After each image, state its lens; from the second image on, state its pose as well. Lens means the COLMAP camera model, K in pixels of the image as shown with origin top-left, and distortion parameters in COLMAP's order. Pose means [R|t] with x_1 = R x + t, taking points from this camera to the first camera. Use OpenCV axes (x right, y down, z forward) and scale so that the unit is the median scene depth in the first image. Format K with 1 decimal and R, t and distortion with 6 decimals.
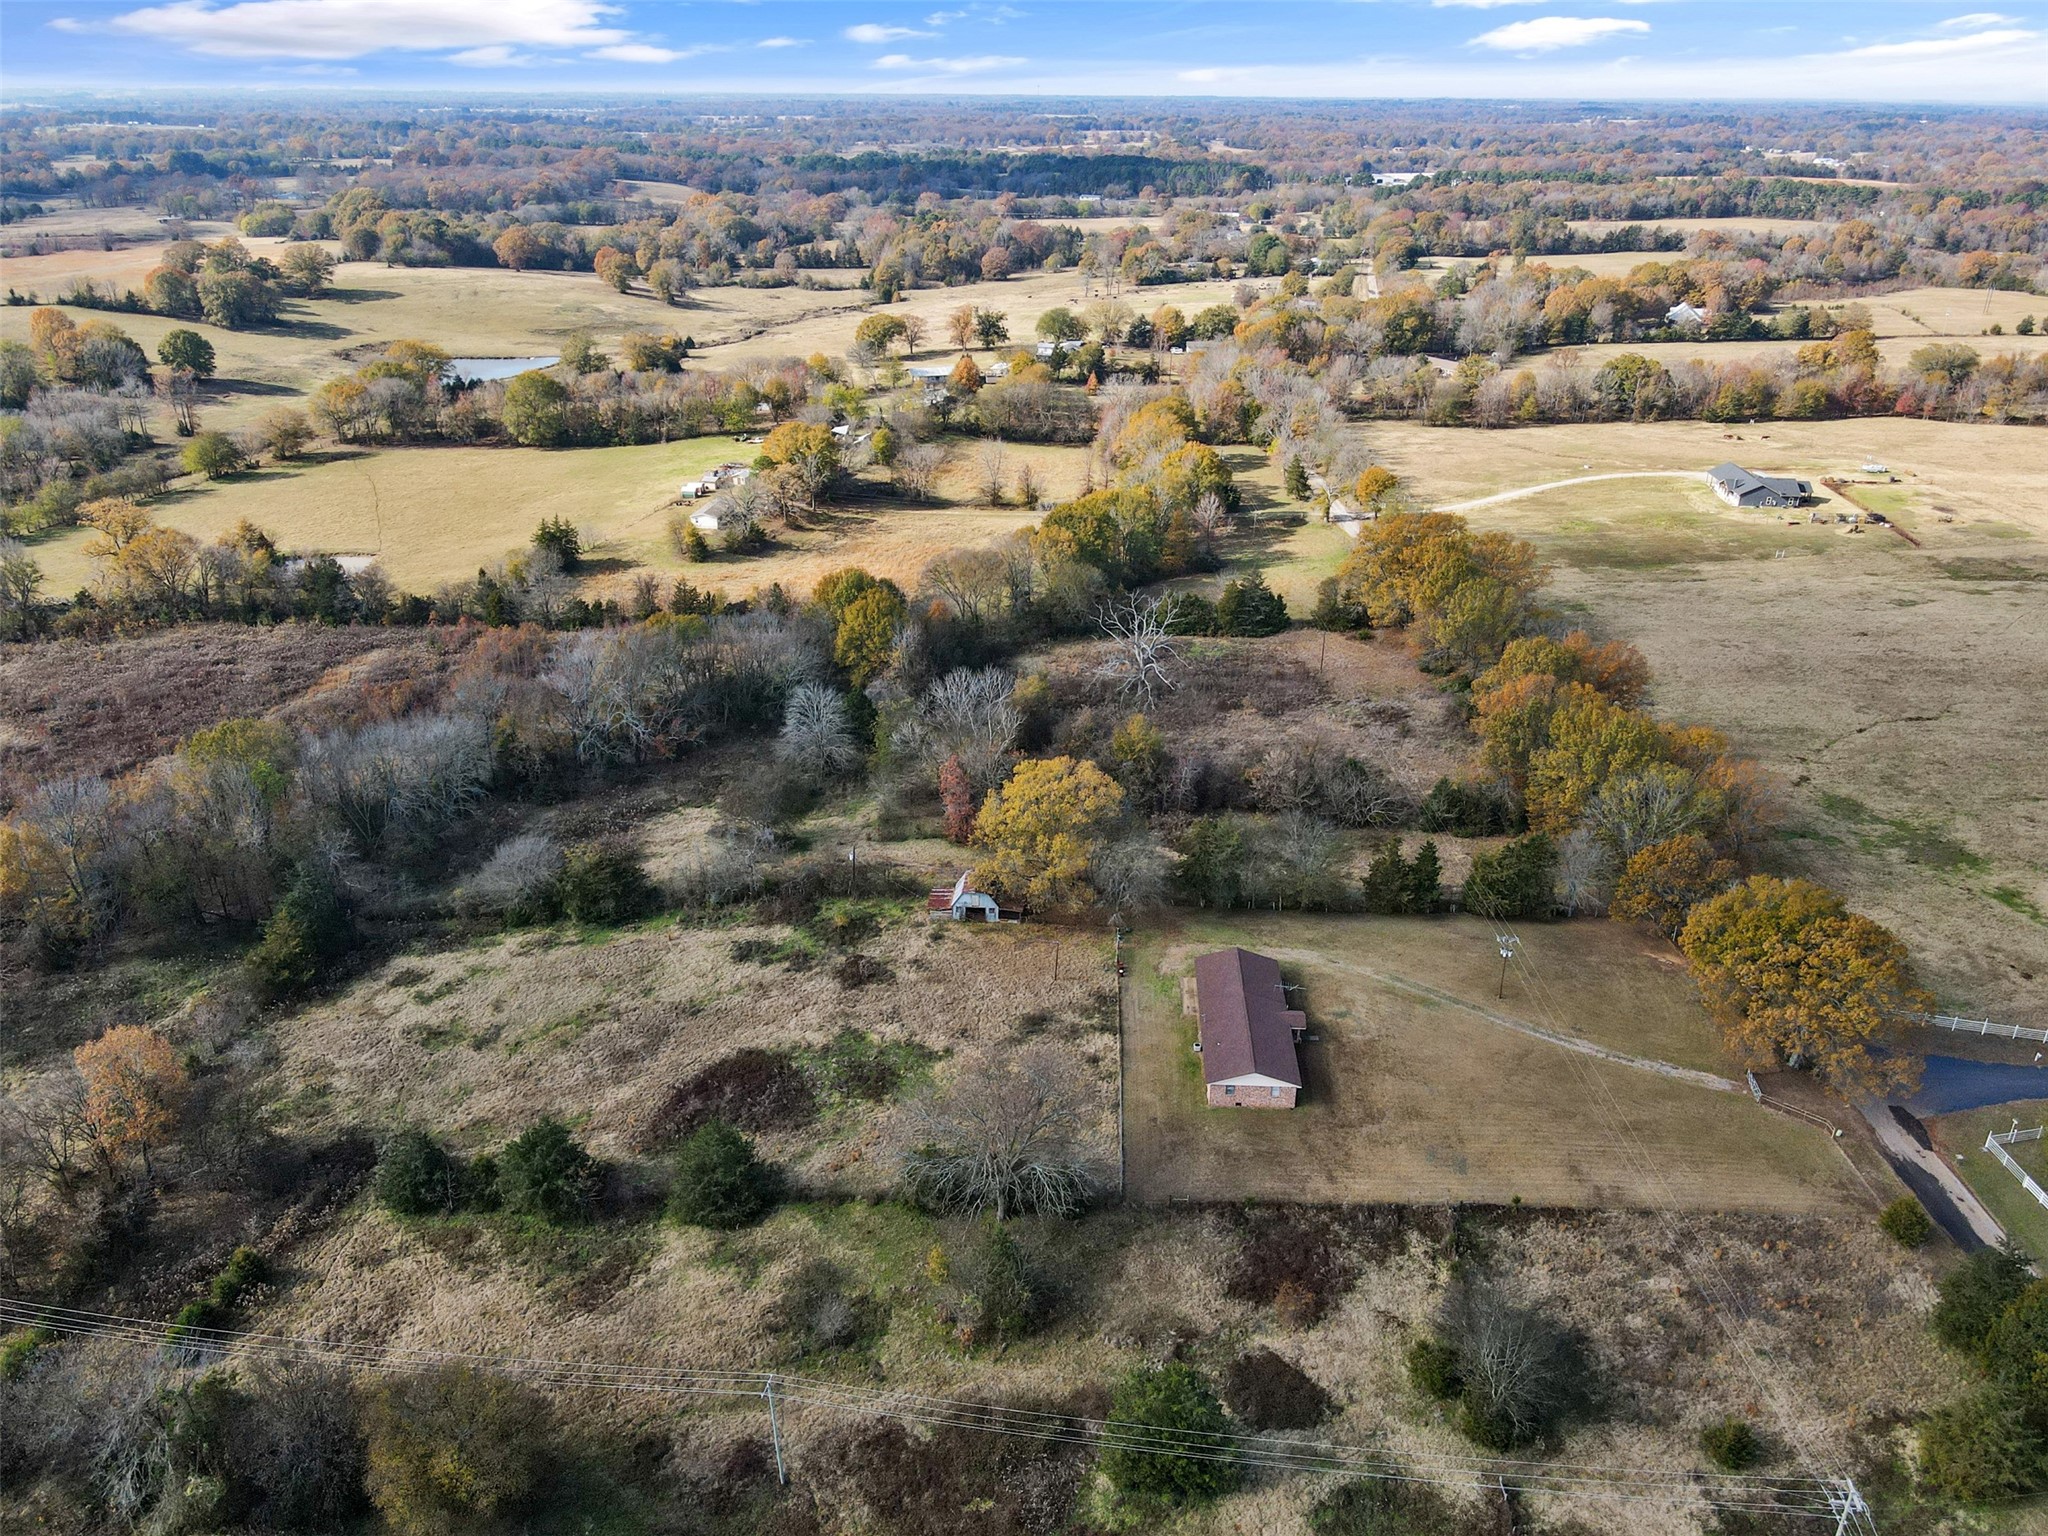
lens RADIAL K [[1501.1, 0, 1014.1], [0, 1501.1, 774.8], [0, 0, 1]] dist [0.016683, 0.007385]
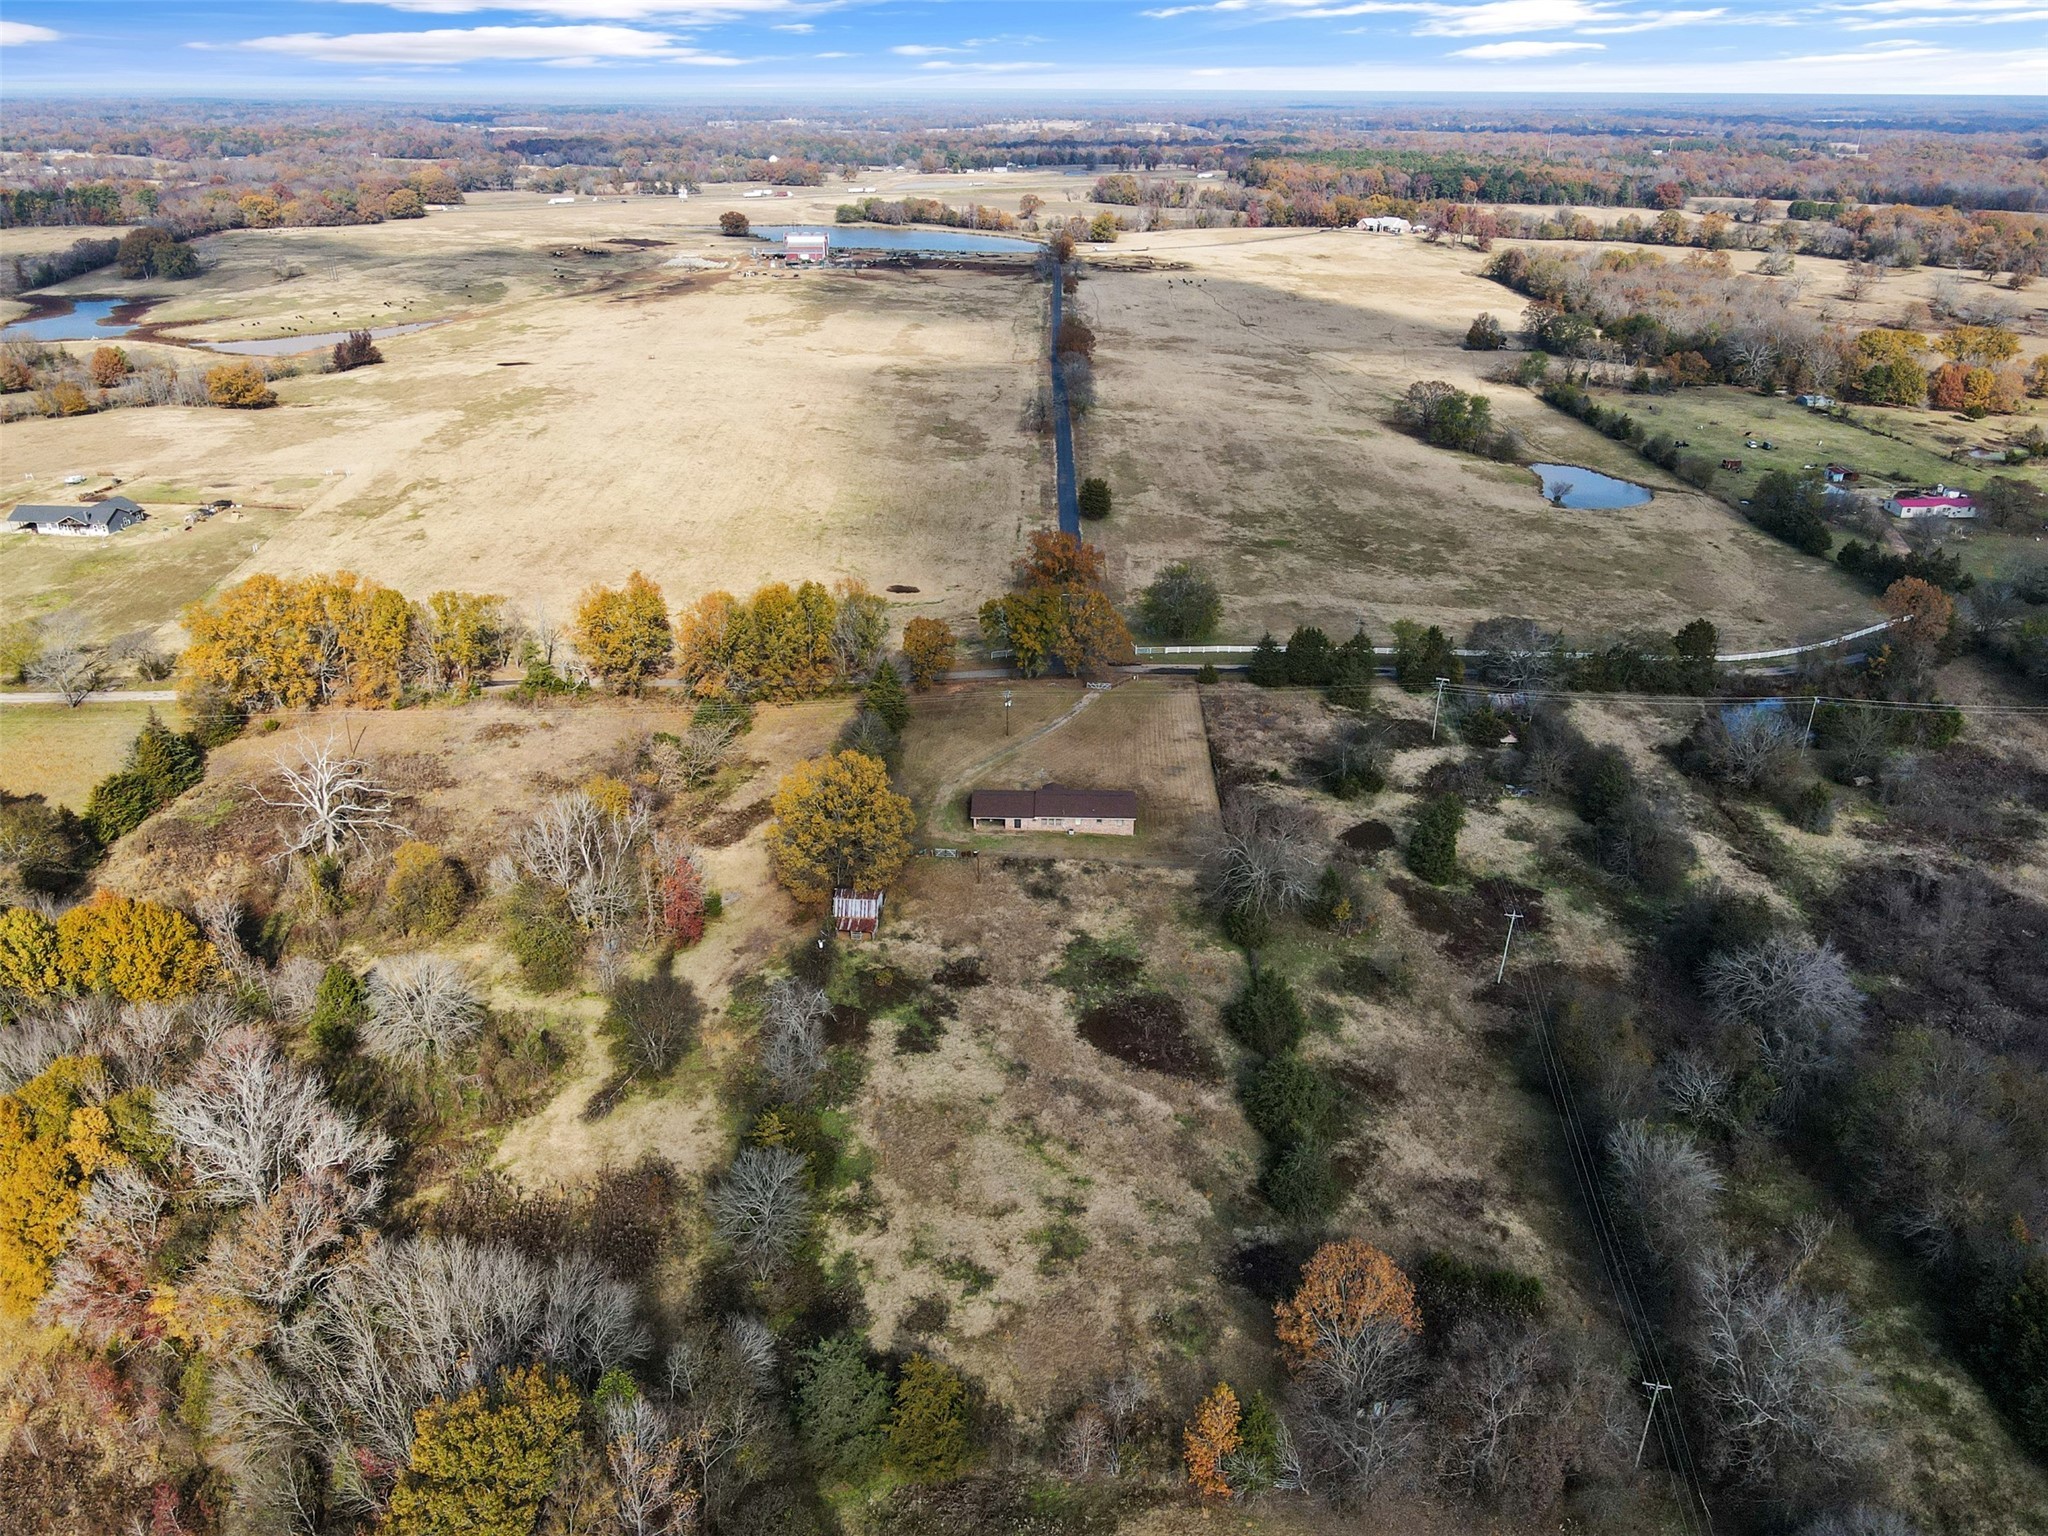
lens RADIAL K [[1501.1, 0, 1008.3], [0, 1501.1, 756.0], [0, 0, 1]] dist [0.016683, 0.007385]
pose [[-0.023036, -0.413681, 0.910130, -1.263162], [0.413593, 0.824870, 0.385396, -0.496408], [-0.910170, 0.385302, 0.152094, 0.922707]]
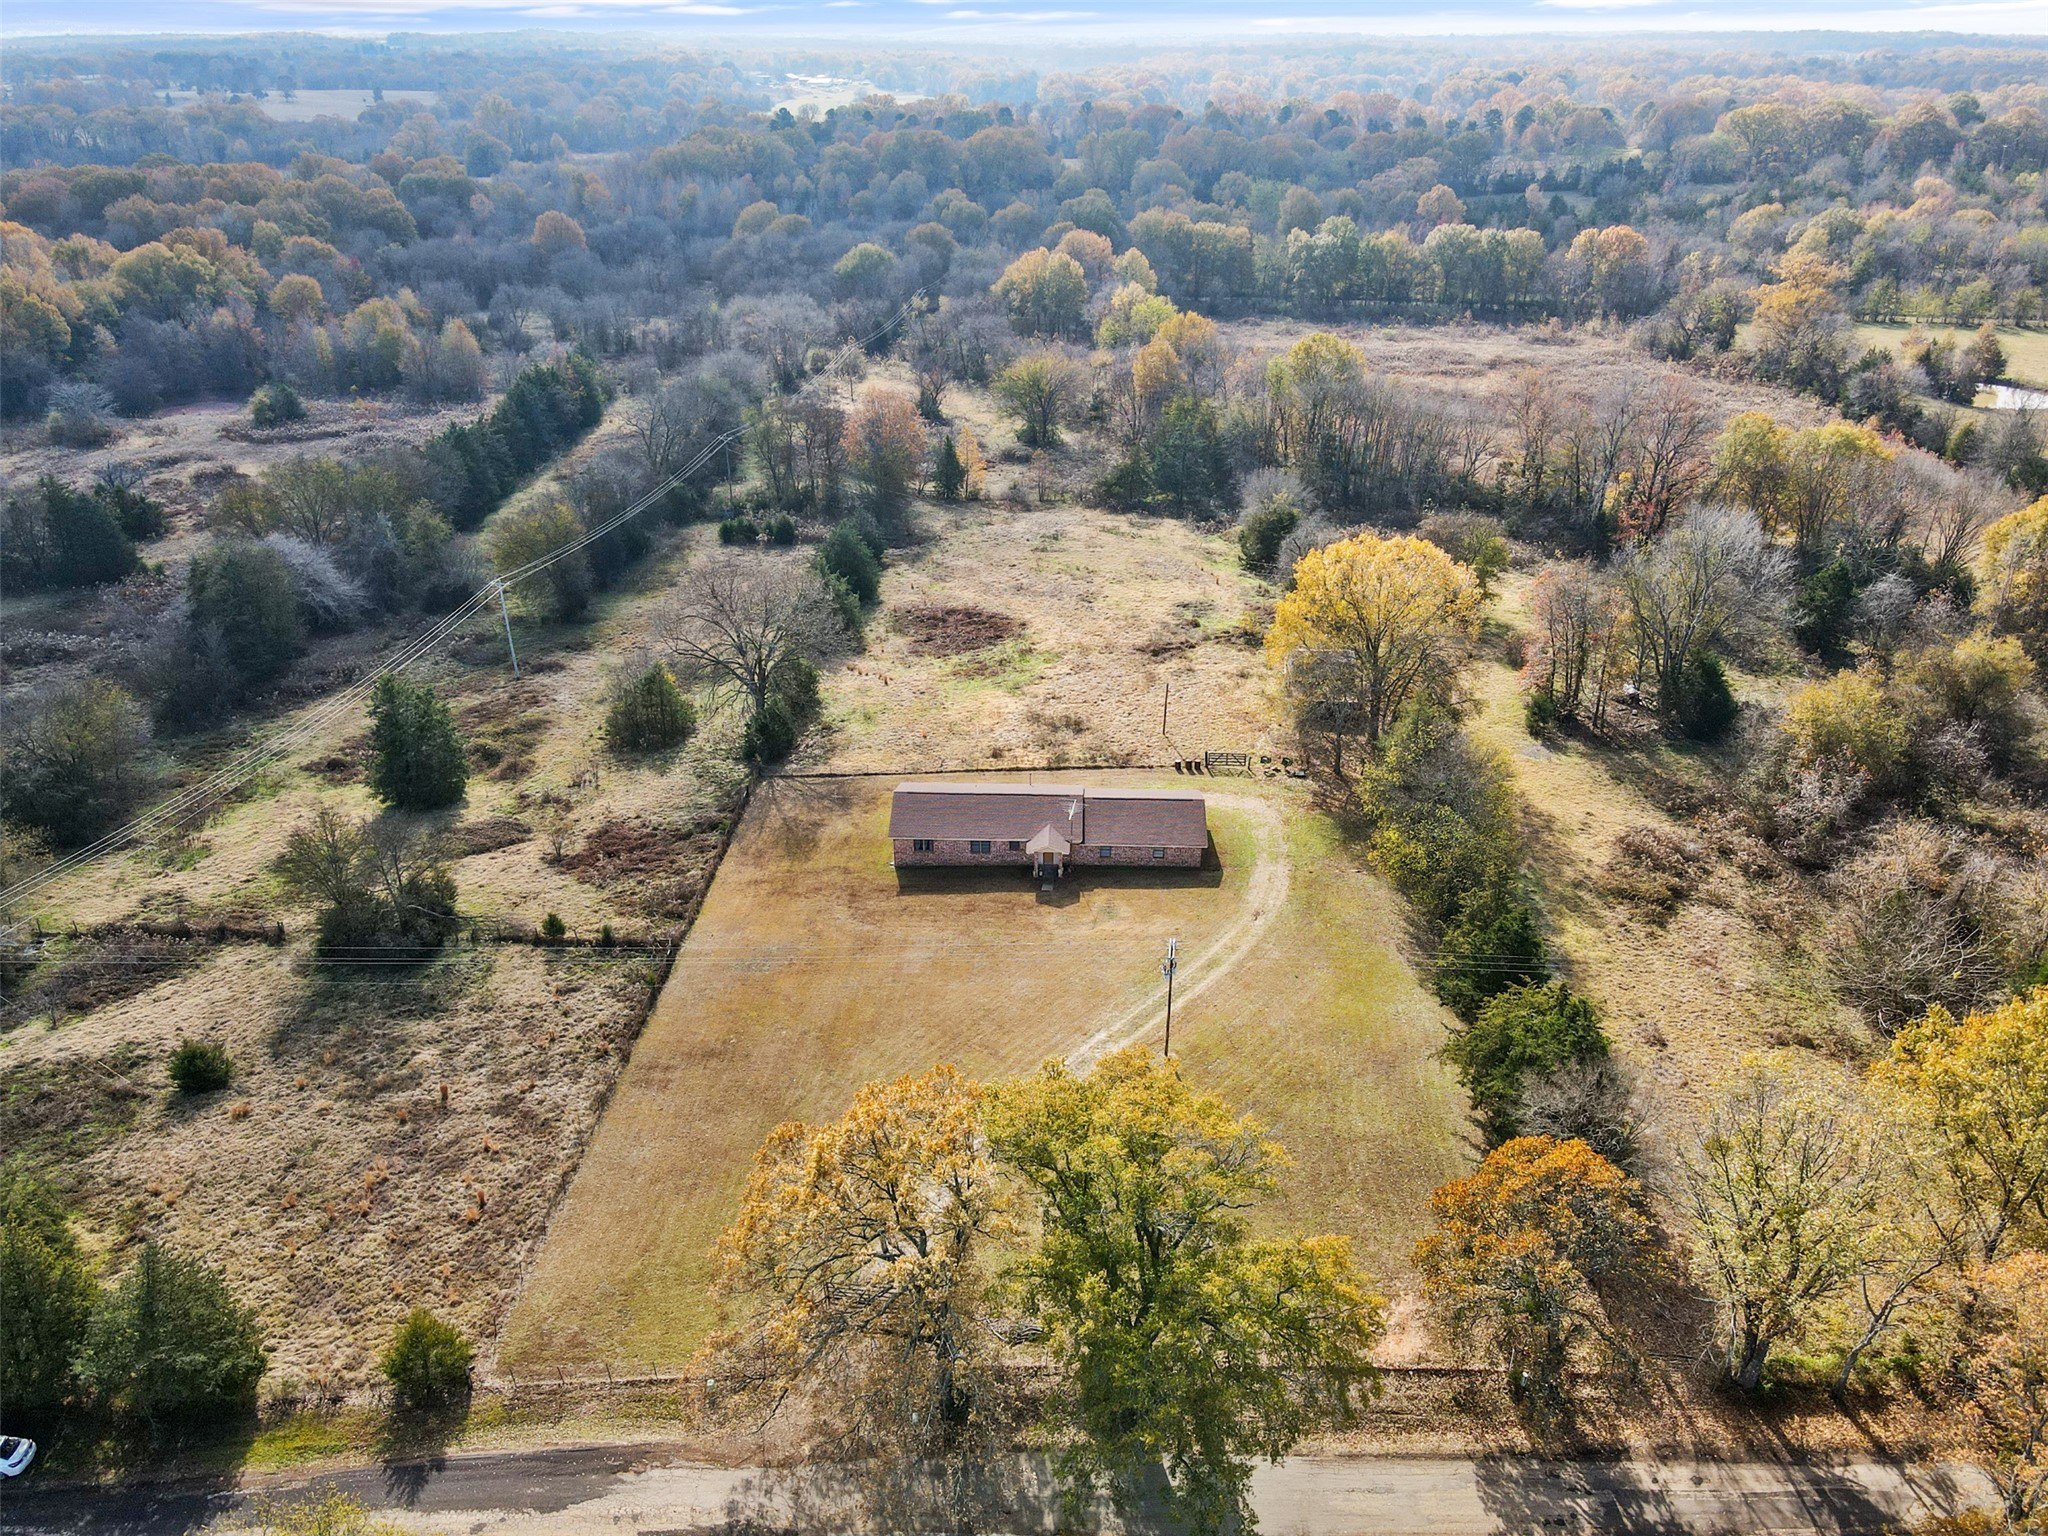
lens RADIAL K [[1501.1, 0, 1016.9], [0, 1501.1, 763.7], [0, 0, 1]] dist [0.016683, 0.007385]
pose [[0.023774, 0.434654, -0.900284, 0.920754], [-0.414187, 0.823897, 0.386837, -0.156114], [0.909881, 0.363689, 0.199615, 0.946380]]
